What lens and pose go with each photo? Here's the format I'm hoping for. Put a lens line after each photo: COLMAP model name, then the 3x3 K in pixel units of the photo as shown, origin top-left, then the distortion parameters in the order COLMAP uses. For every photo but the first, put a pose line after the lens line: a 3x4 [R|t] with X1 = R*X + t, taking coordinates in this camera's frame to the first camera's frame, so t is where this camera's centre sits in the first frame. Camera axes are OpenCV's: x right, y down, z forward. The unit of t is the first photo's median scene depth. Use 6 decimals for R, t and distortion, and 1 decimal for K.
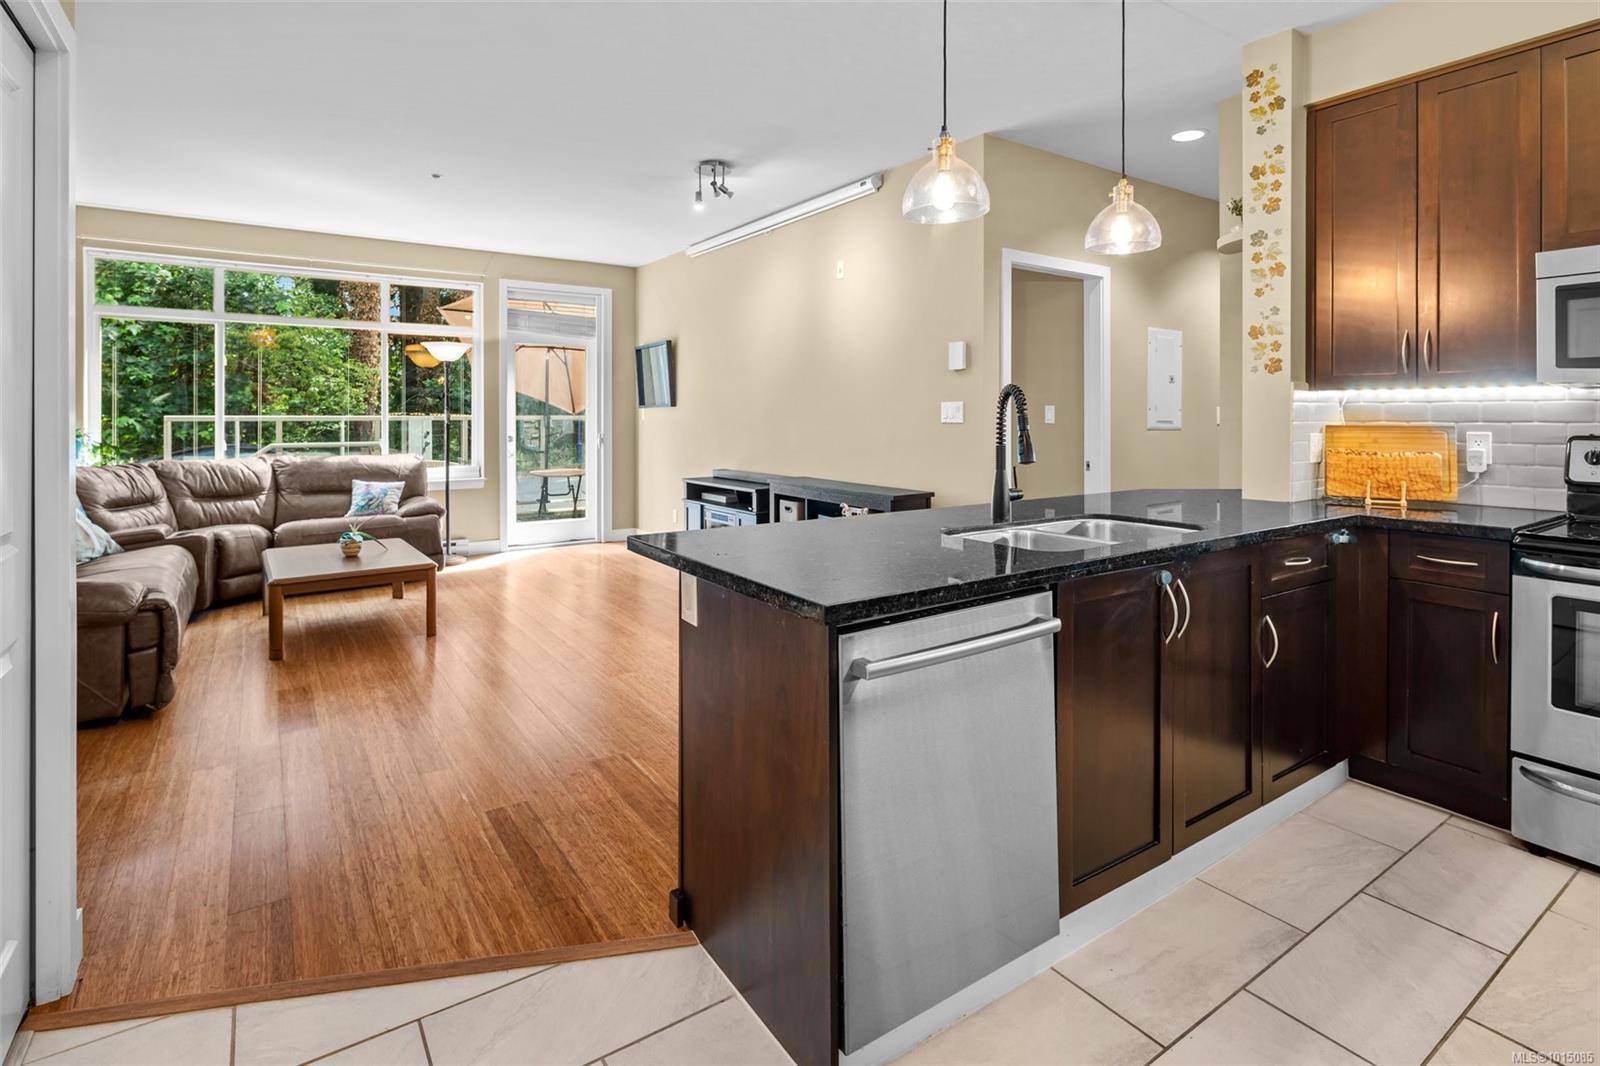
lens RADIAL K [[784.3, 0, 801.8], [0, 784.3, 415.1], [0, 0, 1]] dist [0.002616, -0.003540]
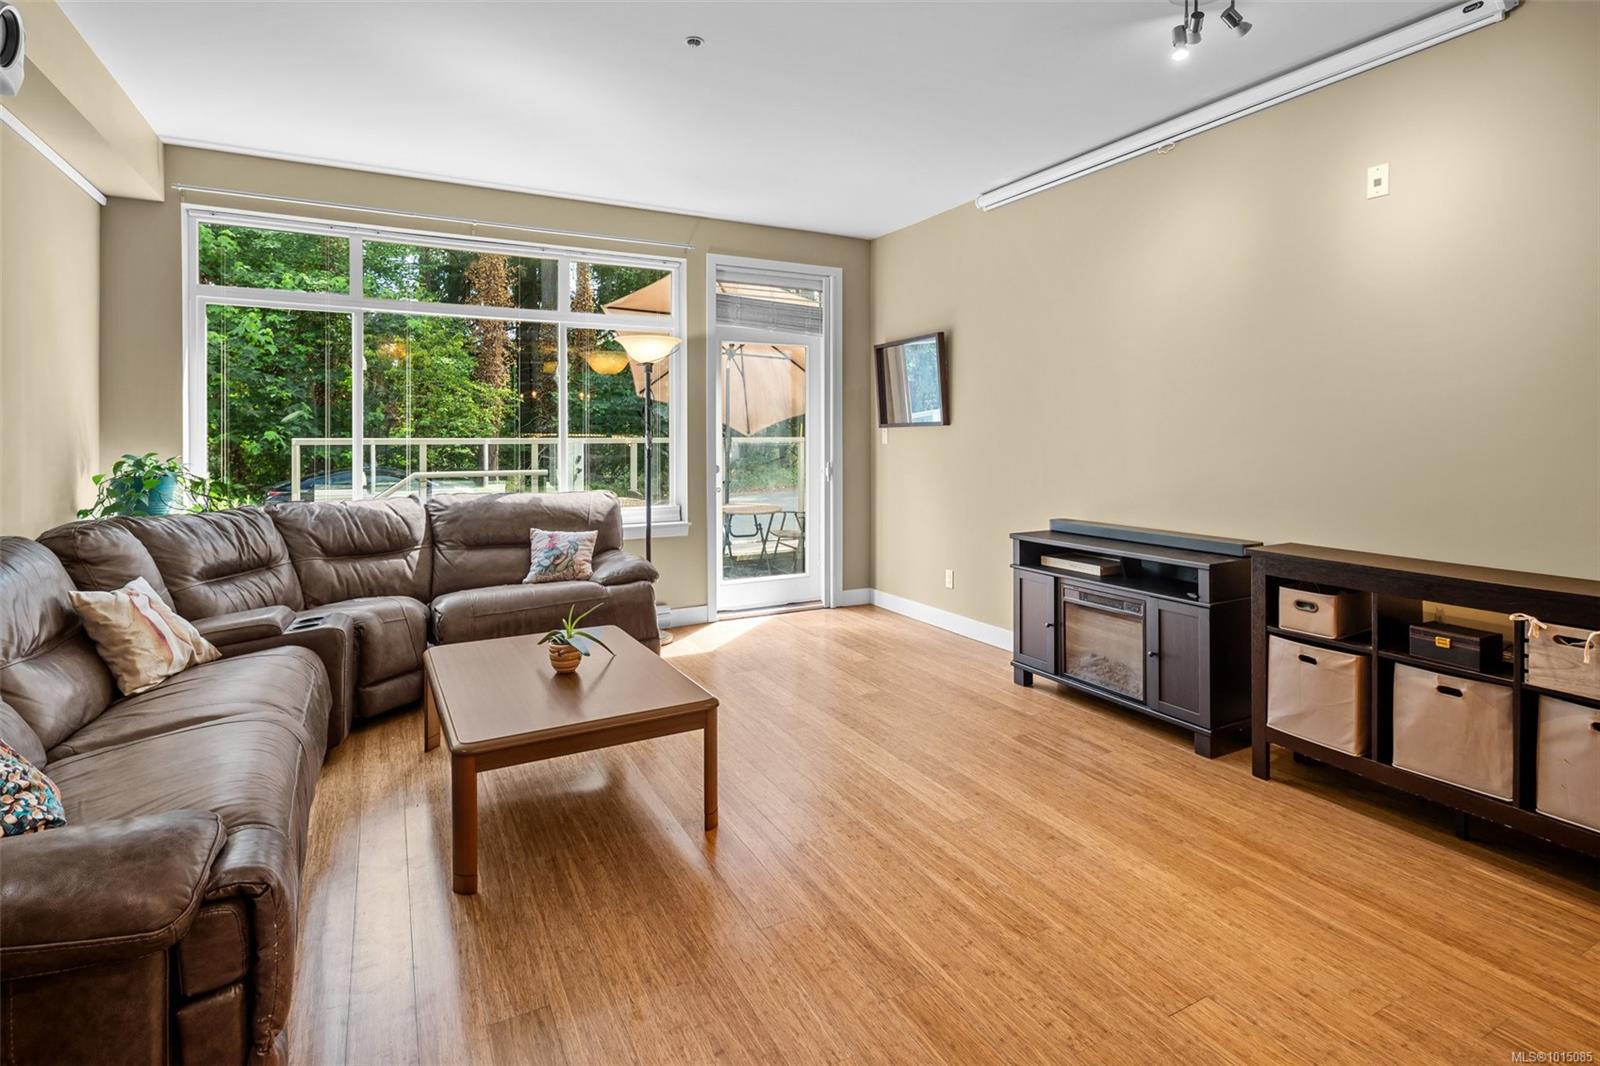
lens RADIAL K [[784.3, 0, 798.7], [0, 784.3, 435.8], [0, 0, 1]] dist [0.002616, -0.003540]
pose [[0.993038, -0.001416, -0.117785, -0.420112], [0.001360, 0.999999, -0.000556, -0.001685], [0.117785, 0.000392, 0.993039, 0.545476]]
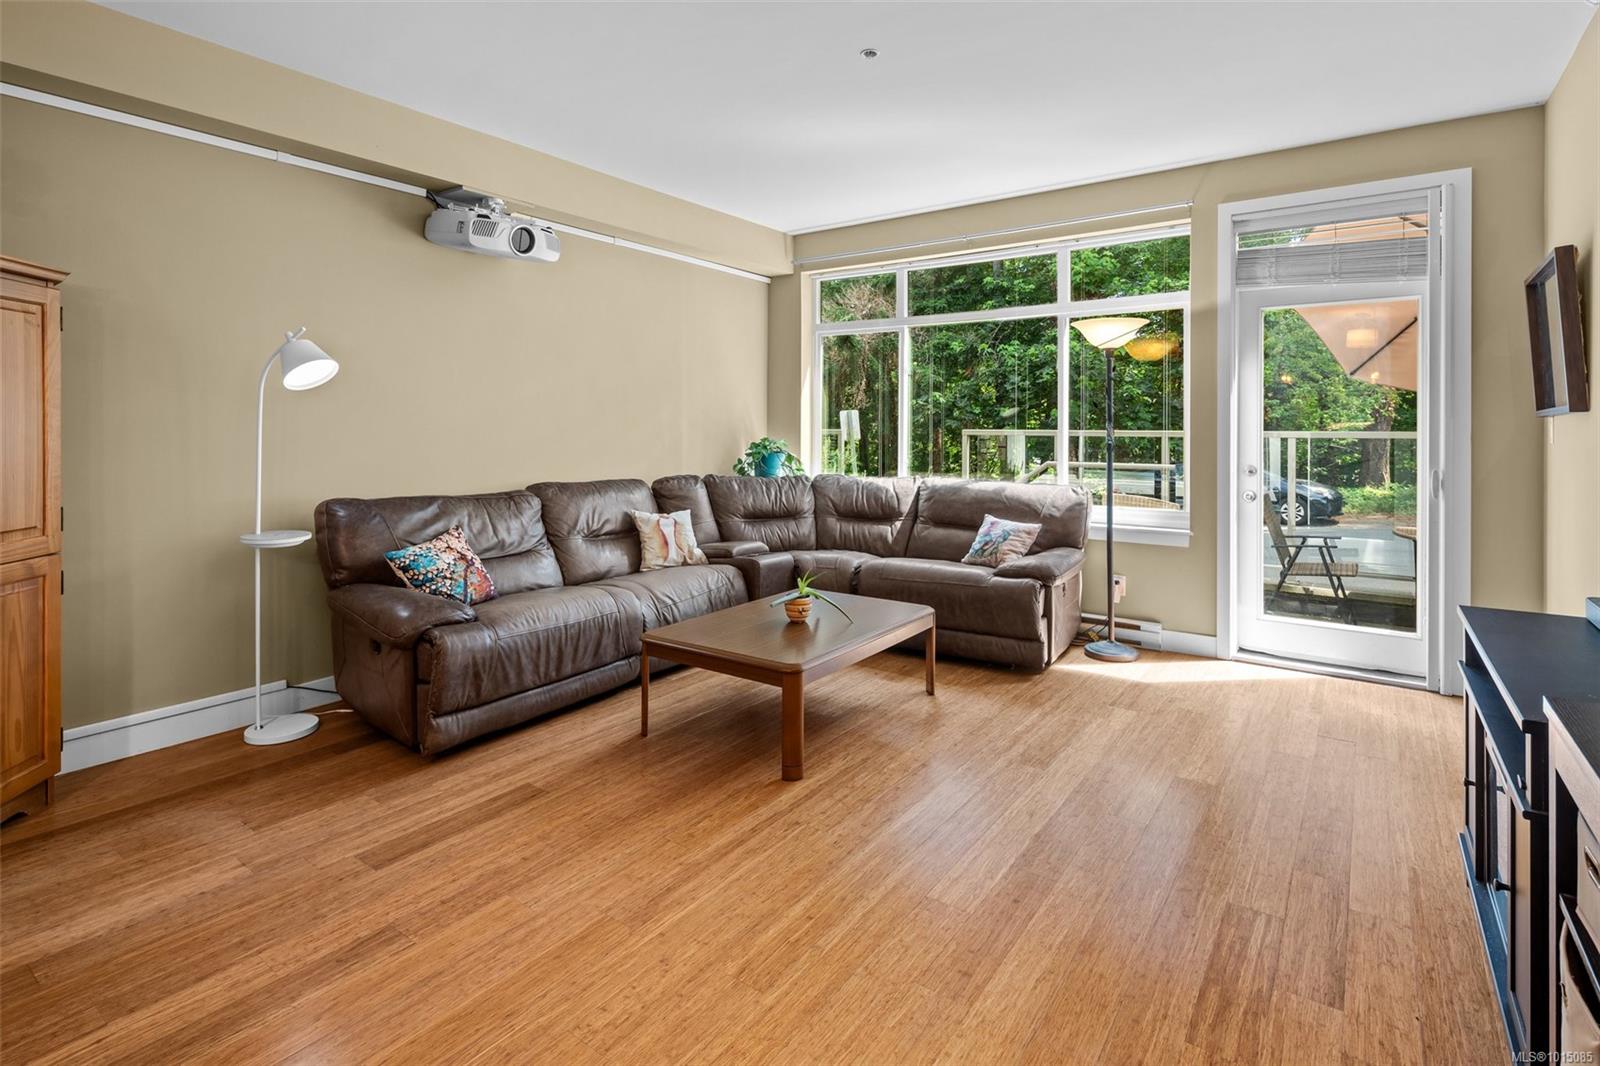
lens RADIAL K [[784.3, 0, 792.7], [0, 784.3, 427.3], [0, 0, 1]] dist [0.002616, -0.003540]
pose [[0.330031, 0.001825, -0.943968, 0.151718], [-0.004264, 0.999991, 0.000443, -0.002811], [0.943960, 0.003879, 0.330036, 0.974131]]
